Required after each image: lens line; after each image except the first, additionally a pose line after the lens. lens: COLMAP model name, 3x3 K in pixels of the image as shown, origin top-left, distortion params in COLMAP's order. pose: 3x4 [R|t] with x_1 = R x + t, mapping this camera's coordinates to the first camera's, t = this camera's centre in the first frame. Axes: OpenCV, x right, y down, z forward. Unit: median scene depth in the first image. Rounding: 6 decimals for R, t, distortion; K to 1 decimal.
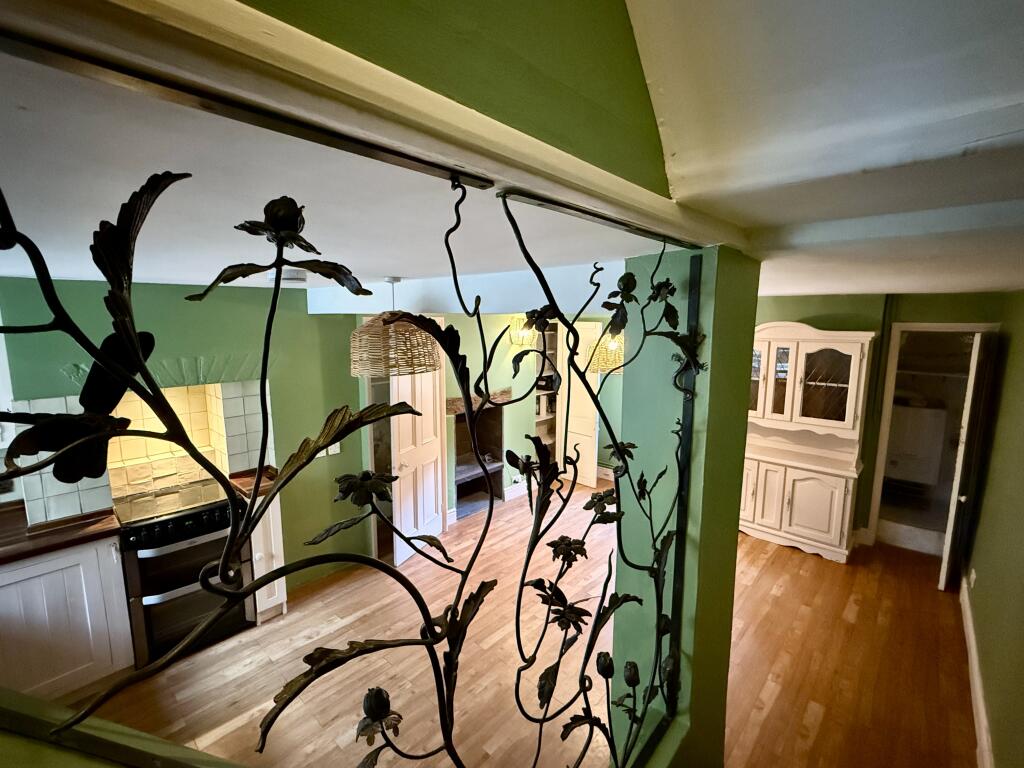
lens RADIAL K [[452.6, 0, 509.5], [0, 452.6, 383.0], [0, 0, 1]] dist [-0.000967, -0.000148]
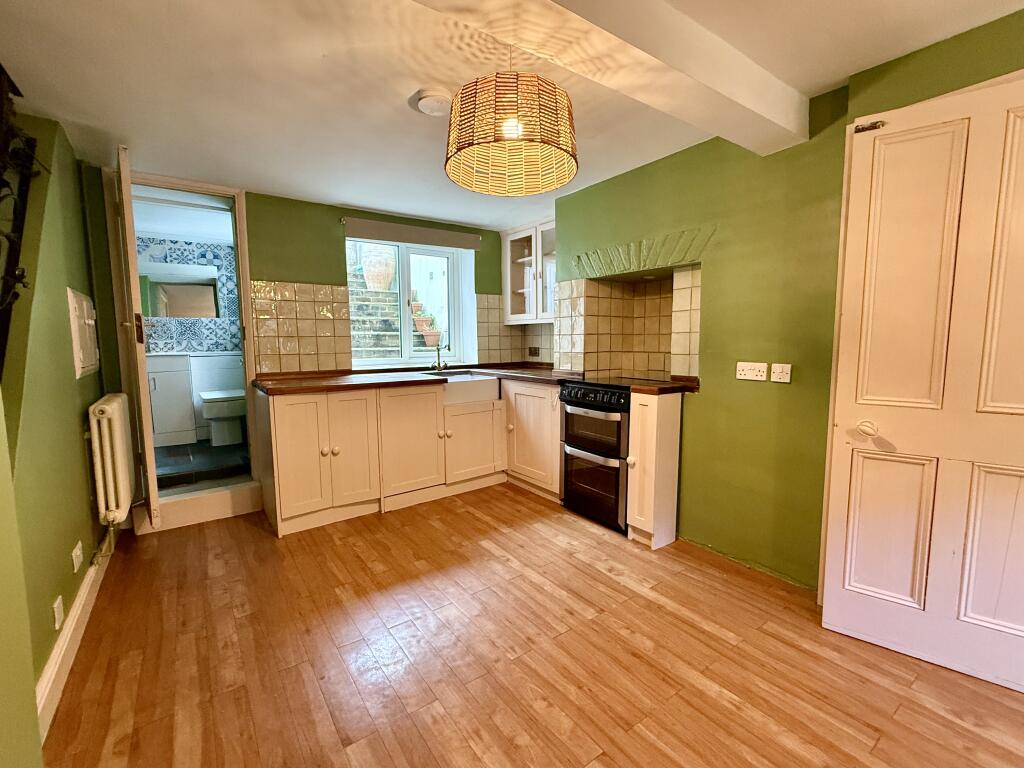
lens RADIAL K [[452.6, 0, 511.6], [0, 452.6, 386.4], [0, 0, 1]] dist [-0.000967, -0.000148]
pose [[-0.194668, 0.101382, -0.975616, 0.366024], [-0.130055, 0.983194, 0.128119, 0.168858], [0.972209, 0.151825, -0.178212, 0.973308]]
